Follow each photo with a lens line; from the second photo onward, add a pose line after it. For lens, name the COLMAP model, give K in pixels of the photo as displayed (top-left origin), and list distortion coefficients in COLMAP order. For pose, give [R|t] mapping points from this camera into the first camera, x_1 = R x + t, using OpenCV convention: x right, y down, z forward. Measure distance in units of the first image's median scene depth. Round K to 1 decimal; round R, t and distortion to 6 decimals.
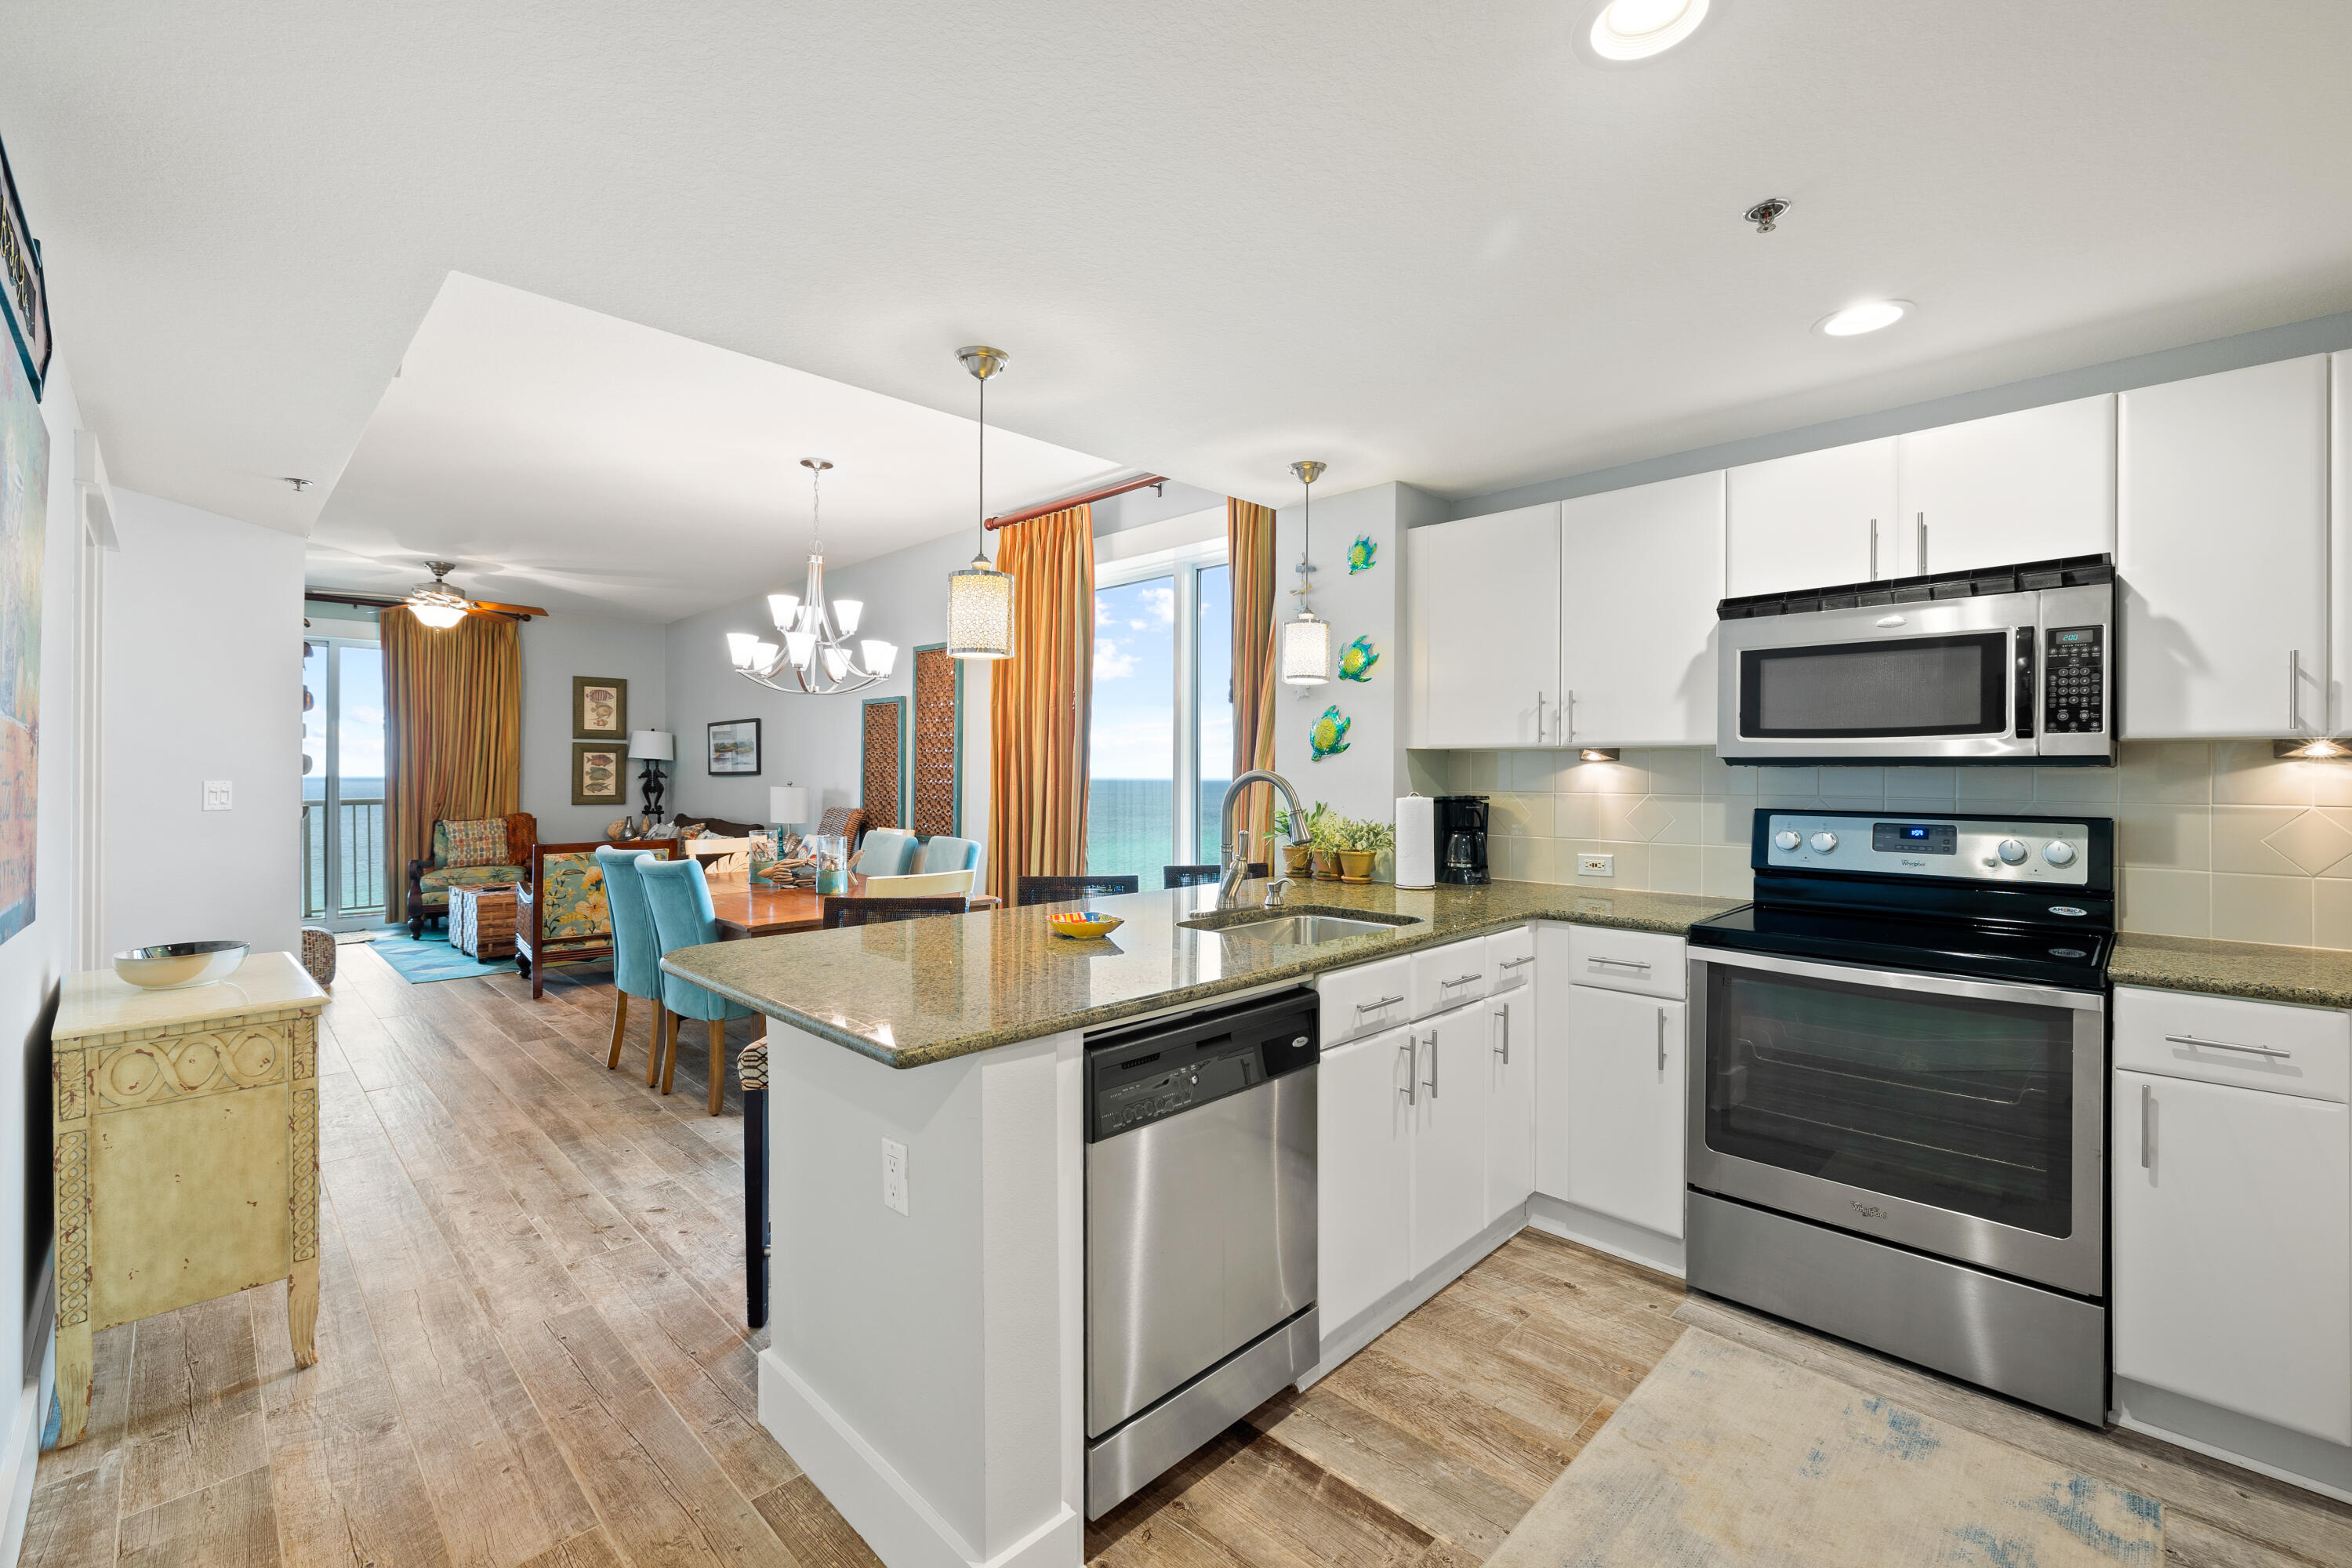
lens RADIAL K [[991.1, 0, 1173.3], [0, 991.1, 774.2], [0, 0, 1]] dist [0.001704, -0.000286]
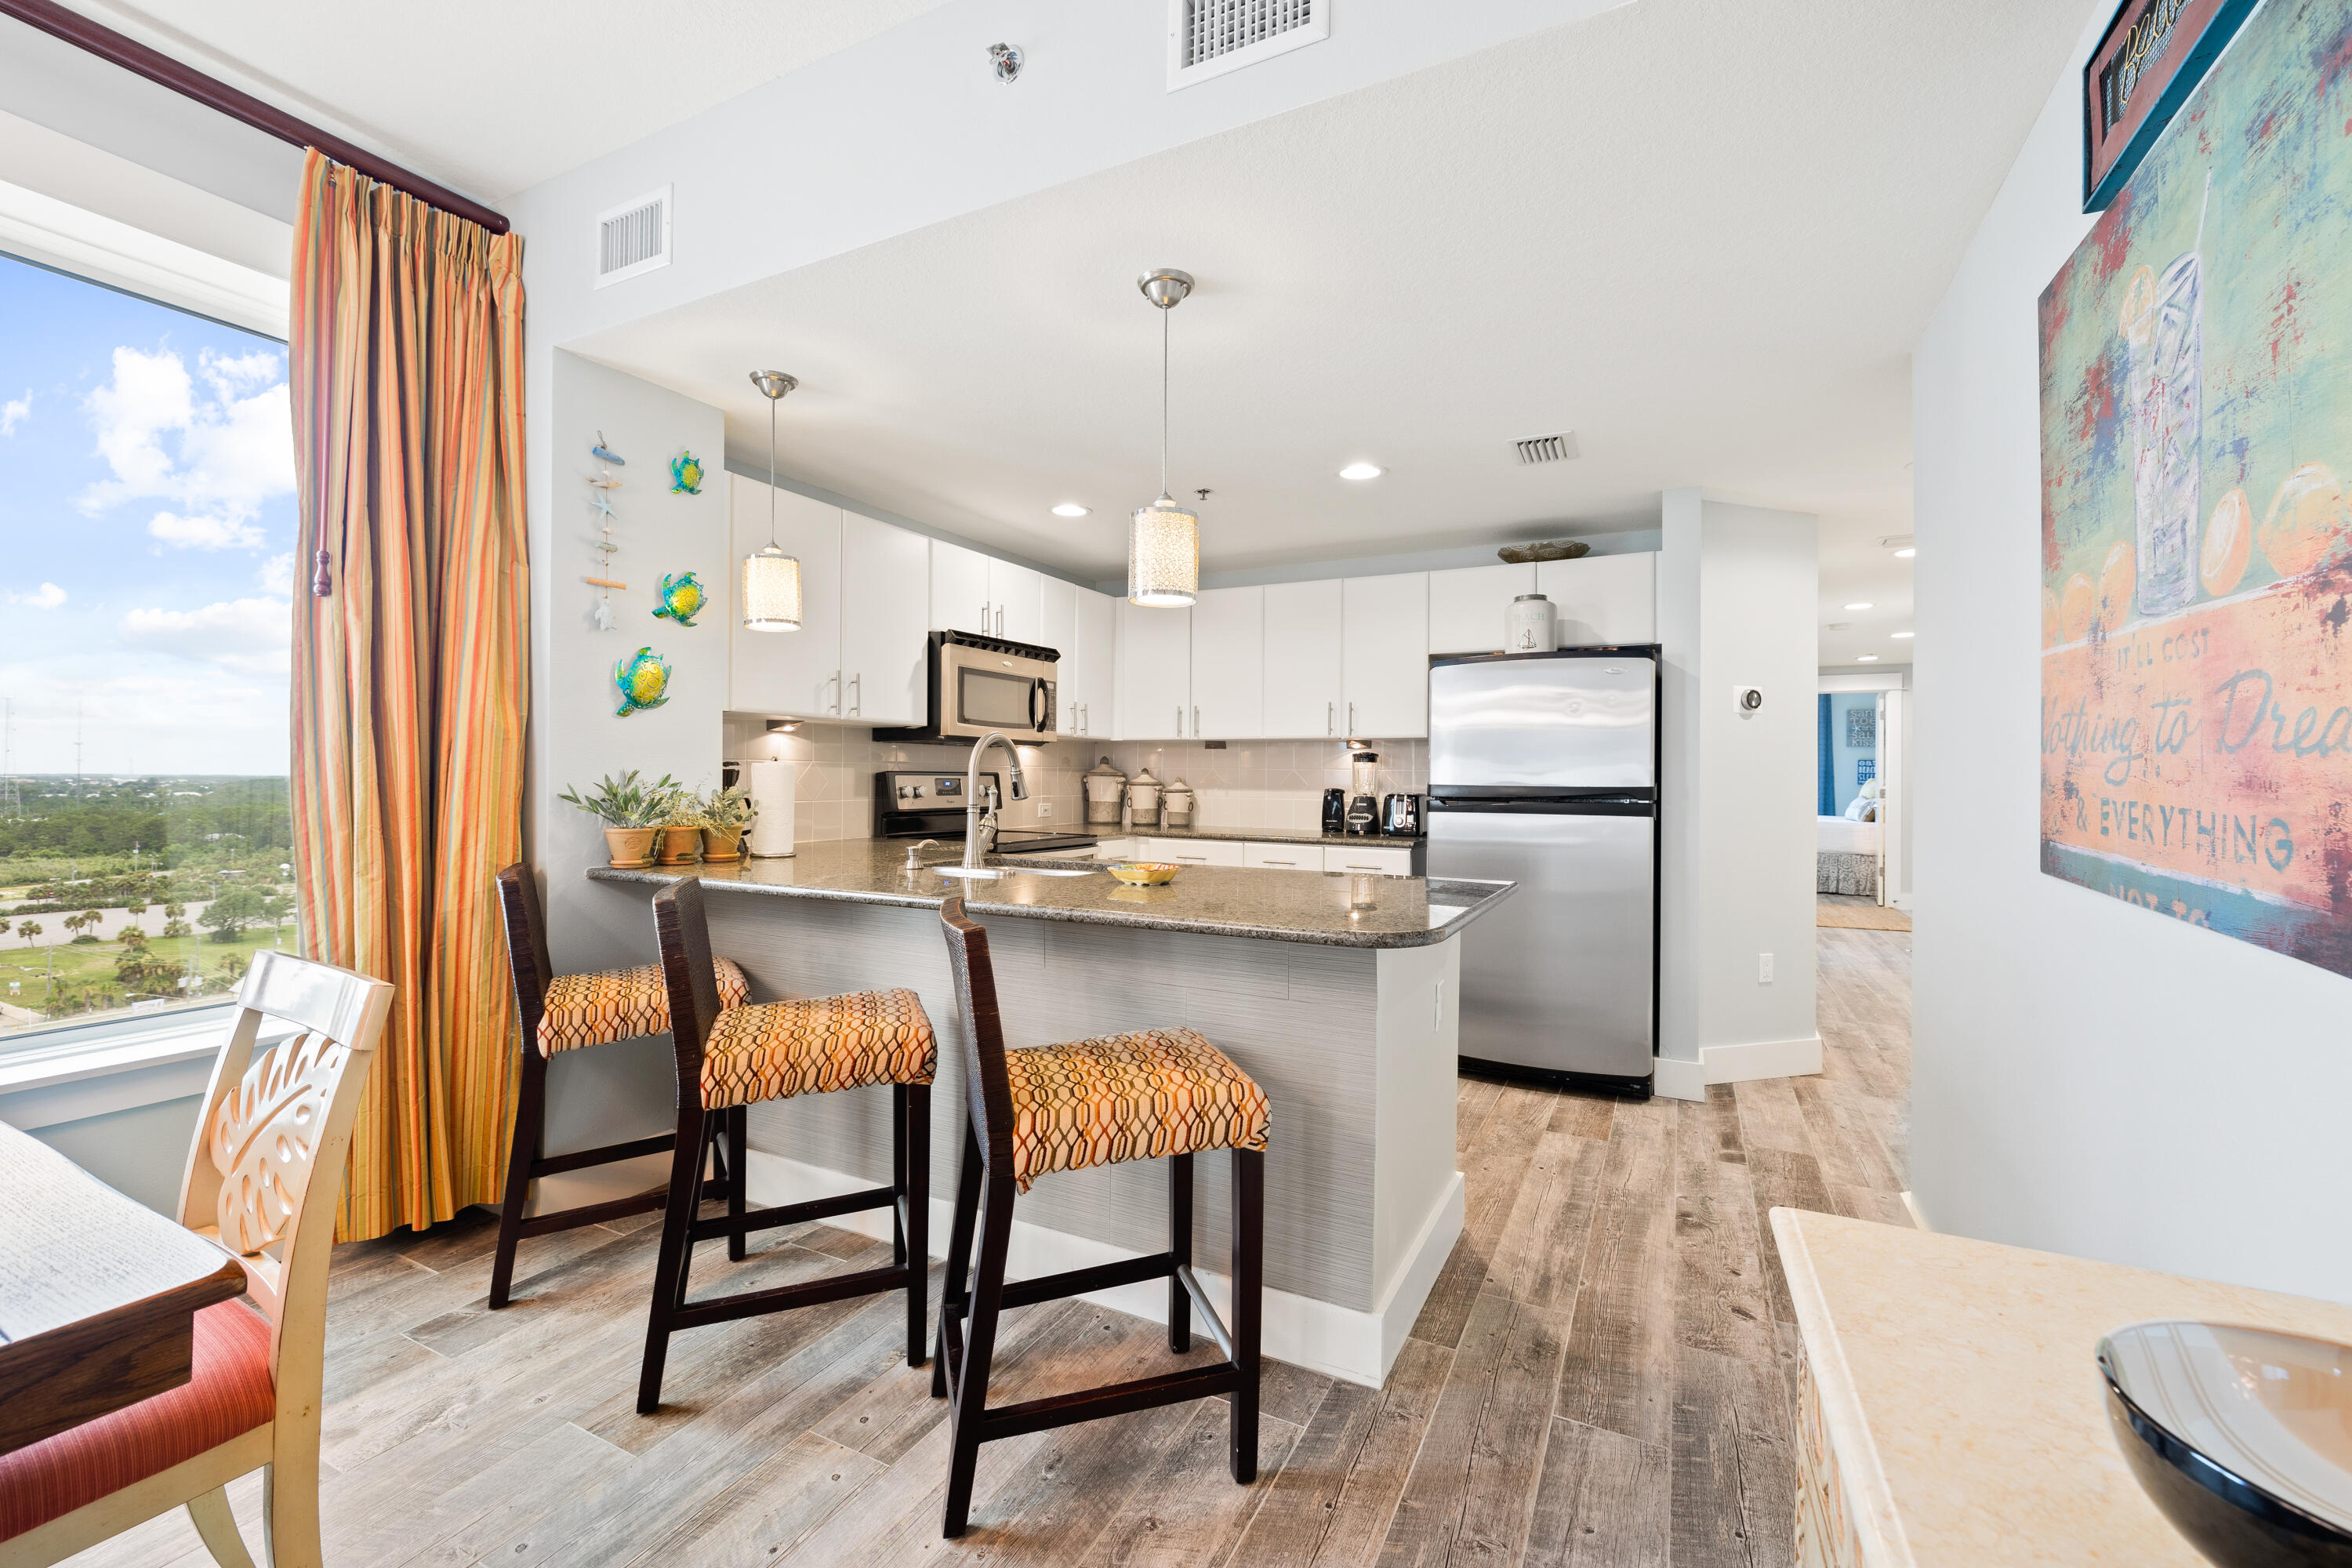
lens RADIAL K [[995.2, 0, 1167.5], [0, 995.2, 774.8], [0, 0, 1]] dist [0.000638, 0.000157]
pose [[-0.301946, -0.002479, 0.953322, -0.378495], [-0.007653, 0.999971, 0.000177, 0.015473], [-0.953294, -0.007242, -0.301957, 0.442431]]
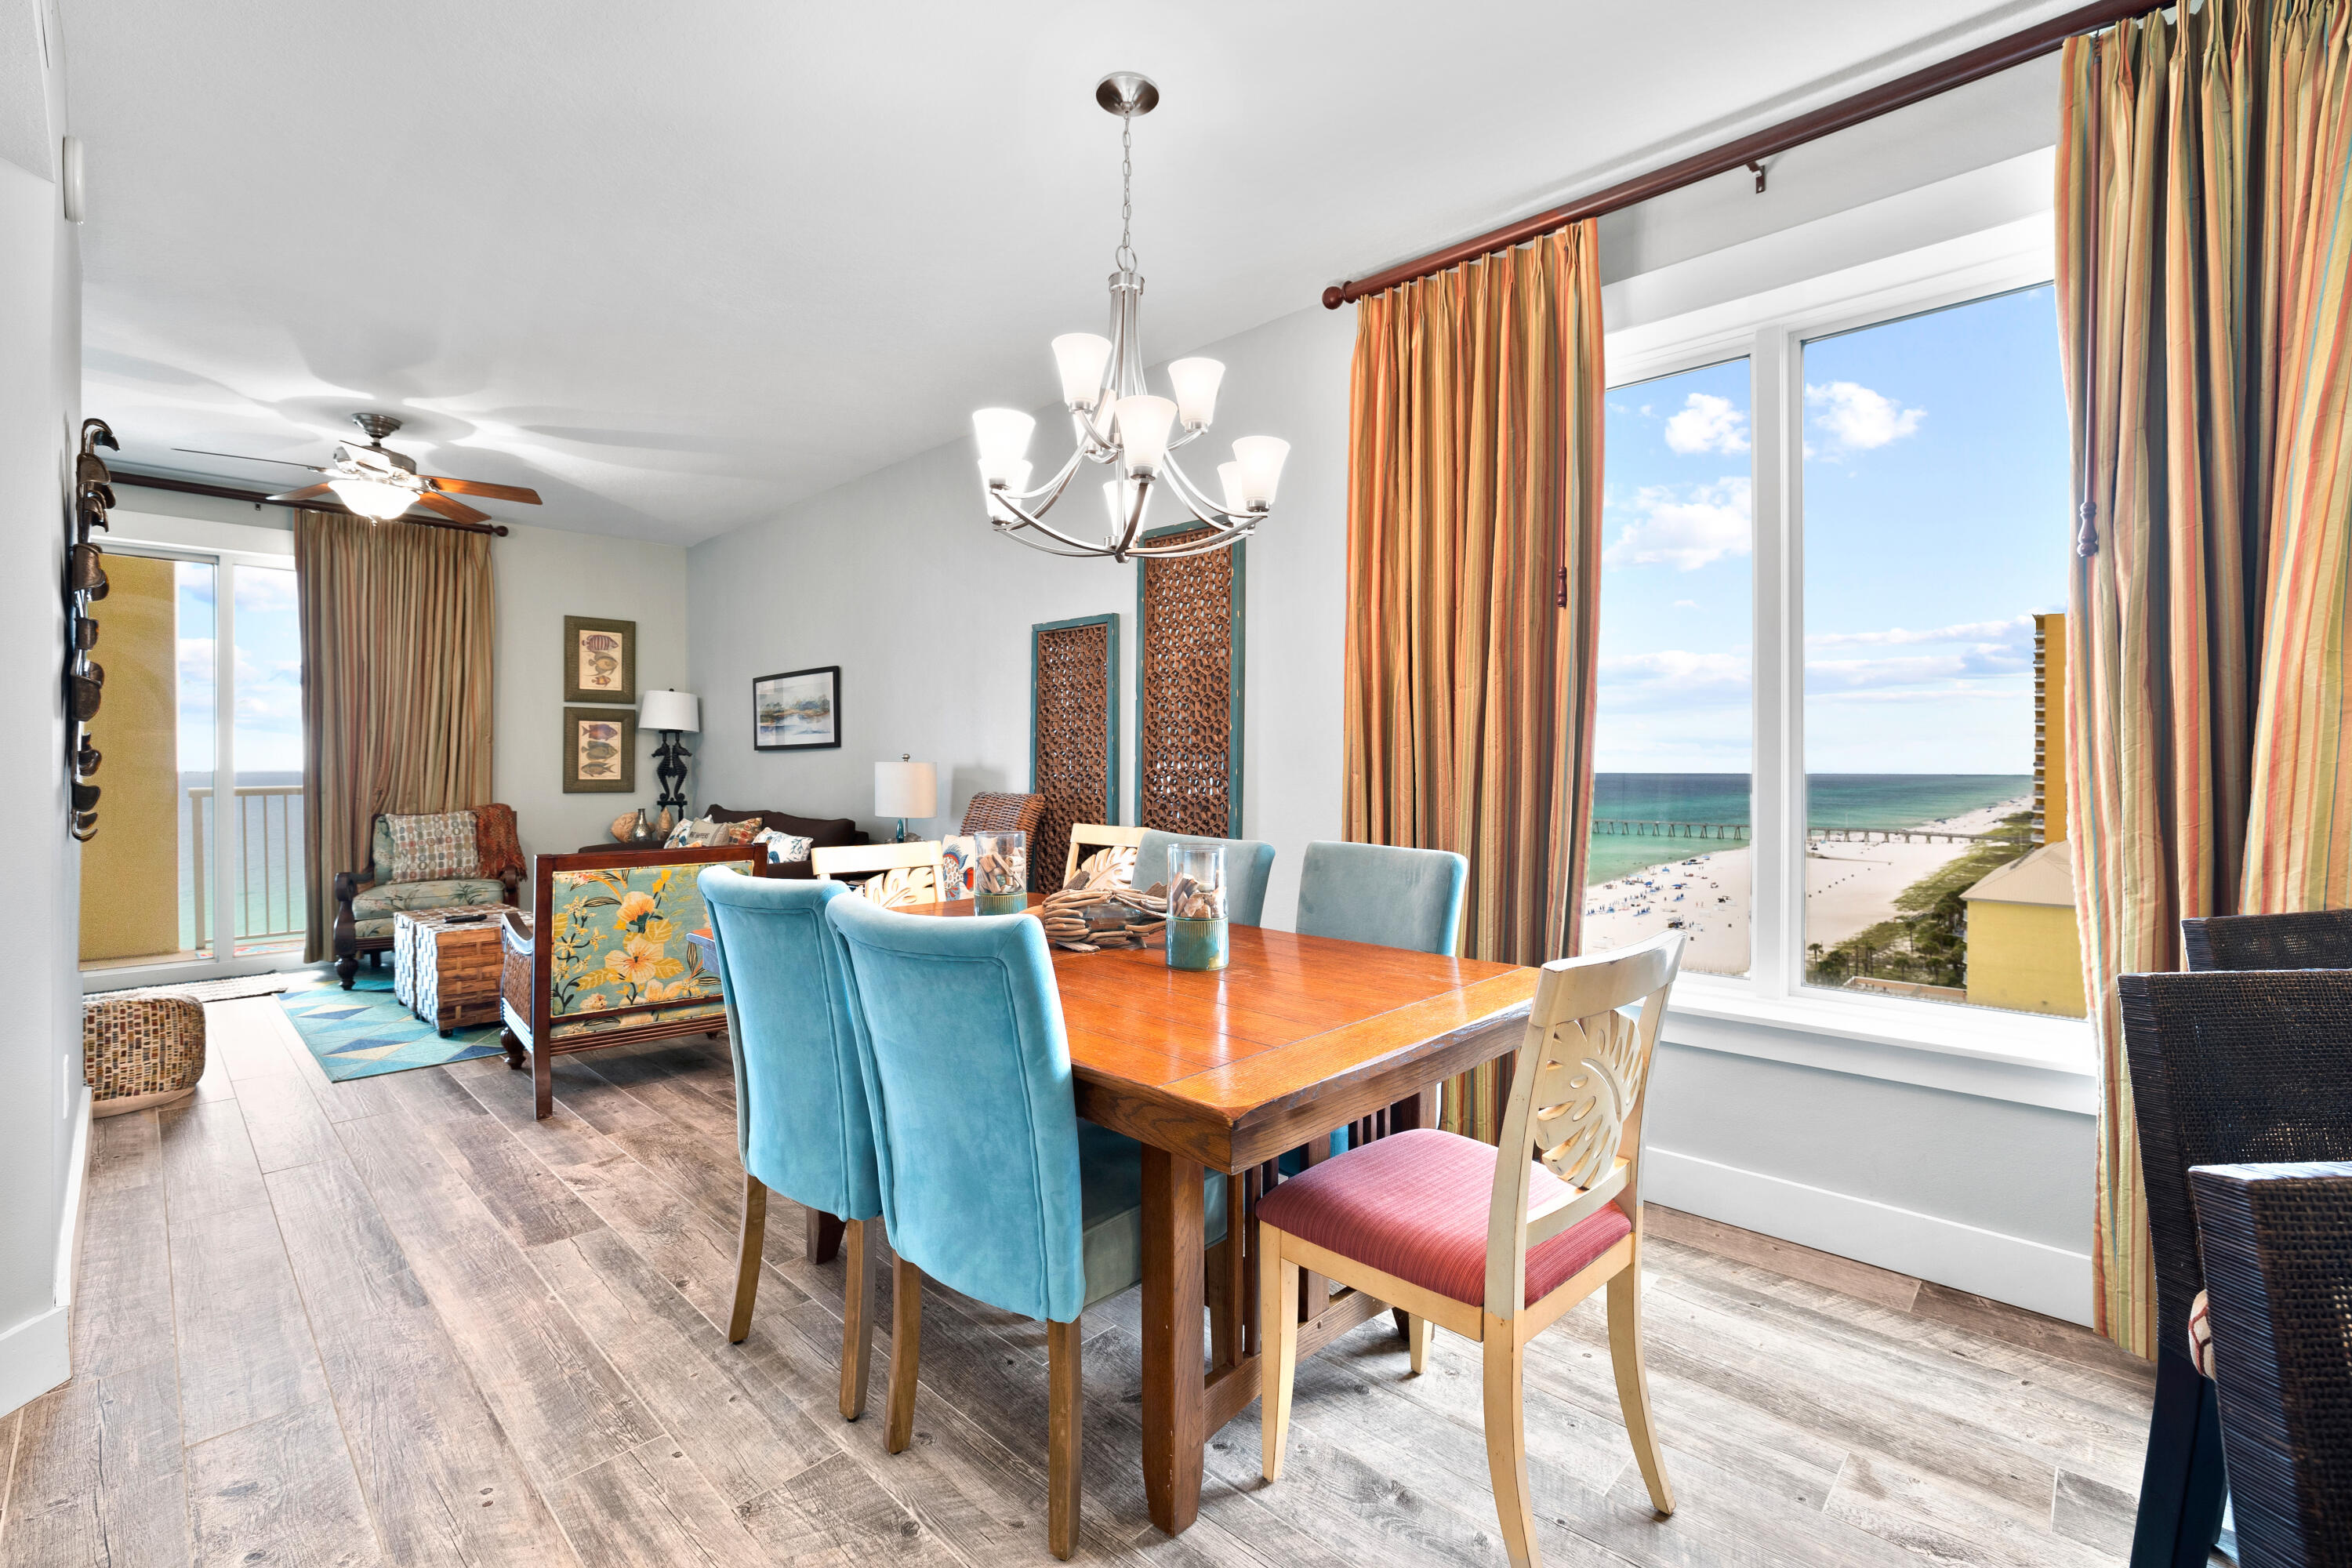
lens RADIAL K [[1020.3, 0, 1168.5], [0, 1020.3, 767.2], [0, 0, 1]] dist [-0.028916, 0.011361]
pose [[0.999771, -0.003590, 0.021083, -0.236497], [0.003544, 0.999991, 0.002218, 0.016003], [-0.021091, -0.002143, 0.999775, 0.331142]]
